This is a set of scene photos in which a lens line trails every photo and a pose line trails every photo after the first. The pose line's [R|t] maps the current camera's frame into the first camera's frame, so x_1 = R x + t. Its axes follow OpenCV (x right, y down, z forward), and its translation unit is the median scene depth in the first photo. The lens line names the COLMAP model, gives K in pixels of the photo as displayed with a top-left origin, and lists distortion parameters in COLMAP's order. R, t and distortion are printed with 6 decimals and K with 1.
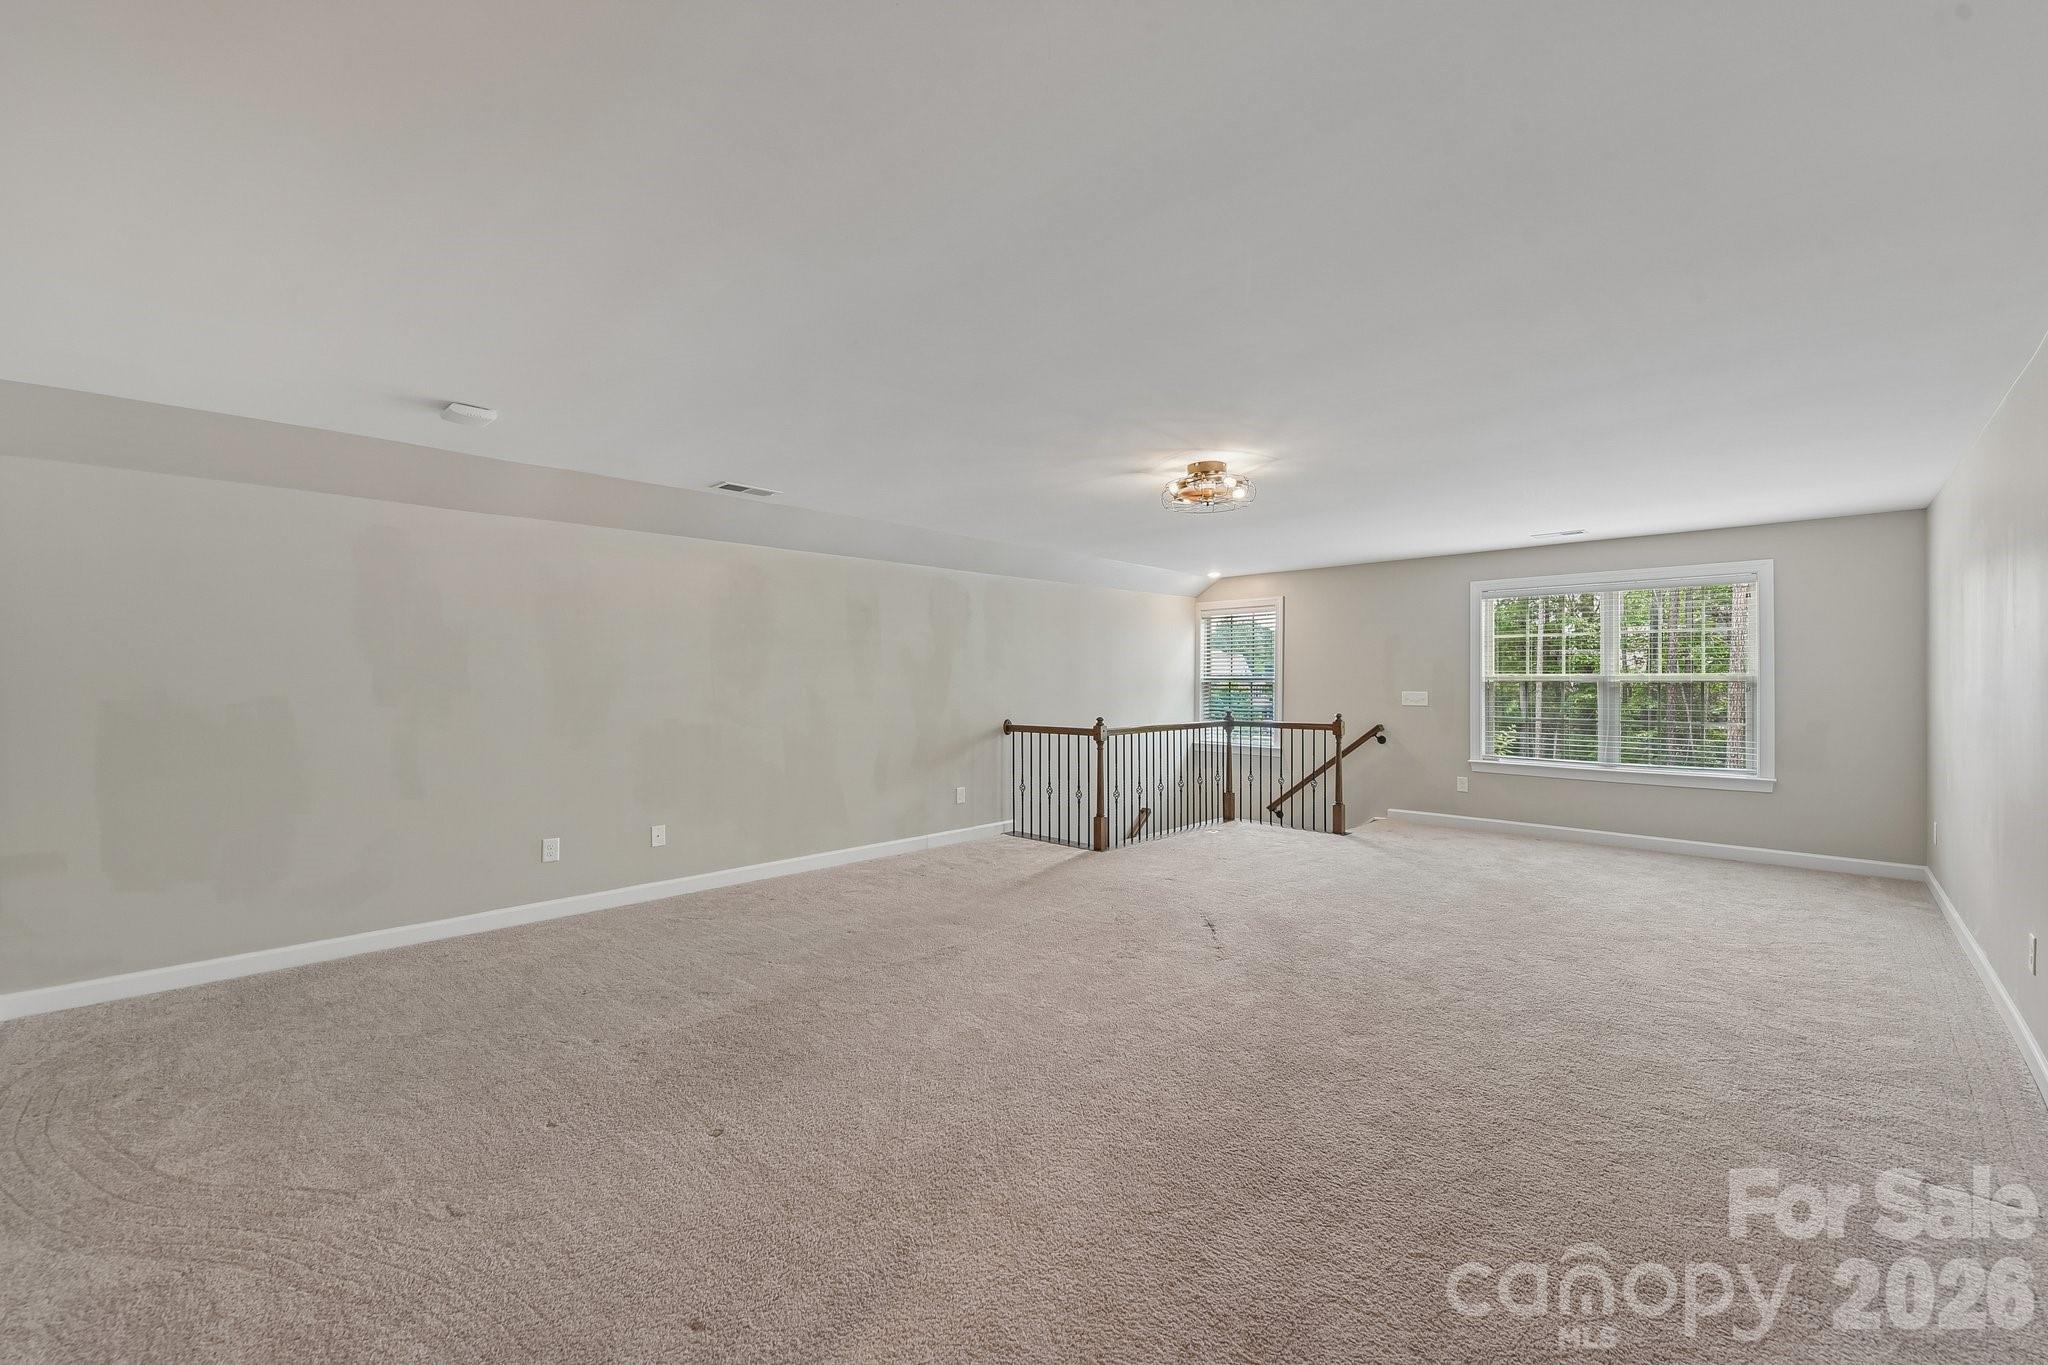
lens RADIAL K [[818.3, 0, 1024.0], [0, 818.3, 682.5], [0, 0, 1]] dist [0.000002, 0.000013]
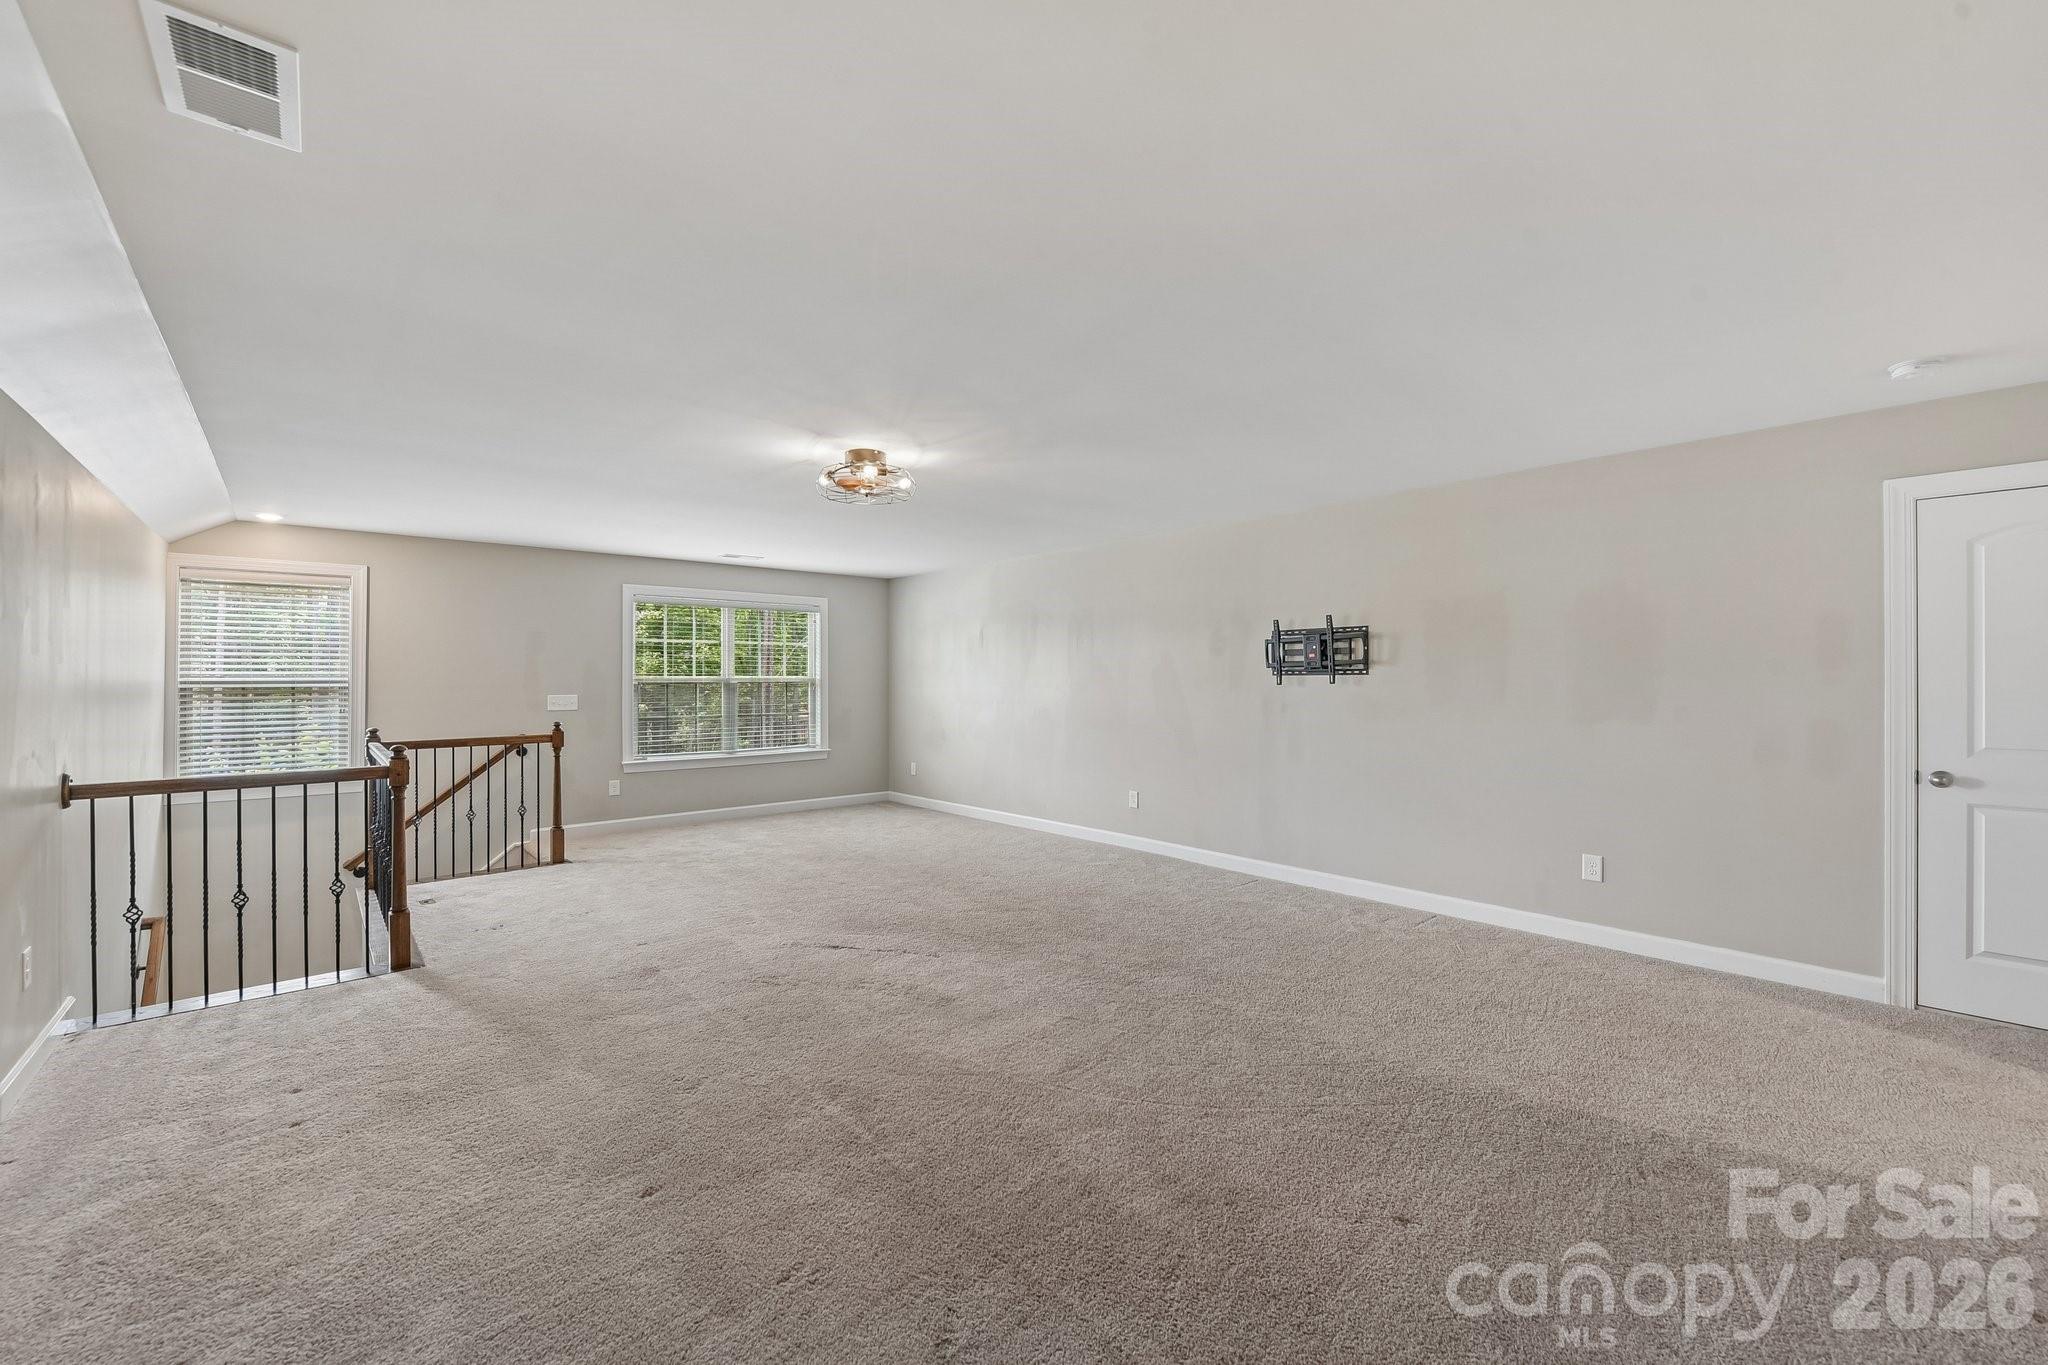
lens RADIAL K [[818.3, 0, 1024.0], [0, 818.3, 682.5], [0, 0, 1]] dist [0.000002, 0.000013]
pose [[0.085069, -0.004150, 0.996366, -0.468556], [0.007873, 0.999963, 0.003492, -0.002234], [-0.996344, 0.007547, 0.085099, 0.492819]]
